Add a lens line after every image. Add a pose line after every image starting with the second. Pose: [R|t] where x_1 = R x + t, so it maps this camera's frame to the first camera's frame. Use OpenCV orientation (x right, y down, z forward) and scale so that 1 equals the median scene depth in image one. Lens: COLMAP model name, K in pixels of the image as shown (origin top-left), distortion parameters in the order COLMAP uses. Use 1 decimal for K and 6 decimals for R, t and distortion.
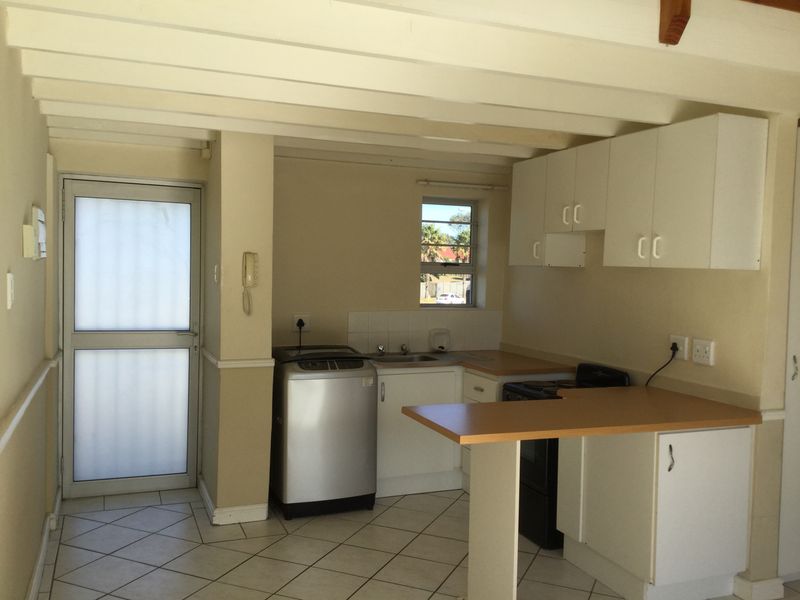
lens RADIAL K [[713.5, 0, 400.0], [0, 713.5, 300.0], [0, 0, 1]] dist [0.086218, -0.123198]
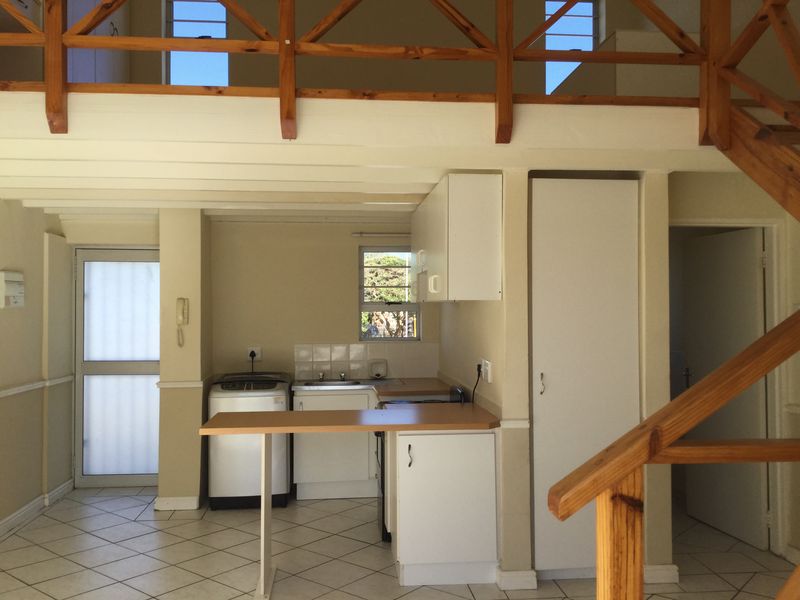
lens RADIAL K [[713.5, 0, 400.0], [0, 713.5, 300.0], [0, 0, 1]] dist [0.086218, -0.123198]
pose [[0.960129, -0.030002, -0.277941, 0.575953], [0.012577, 0.997854, -0.064266, 0.027675], [0.279273, 0.058208, 0.958446, -0.147868]]
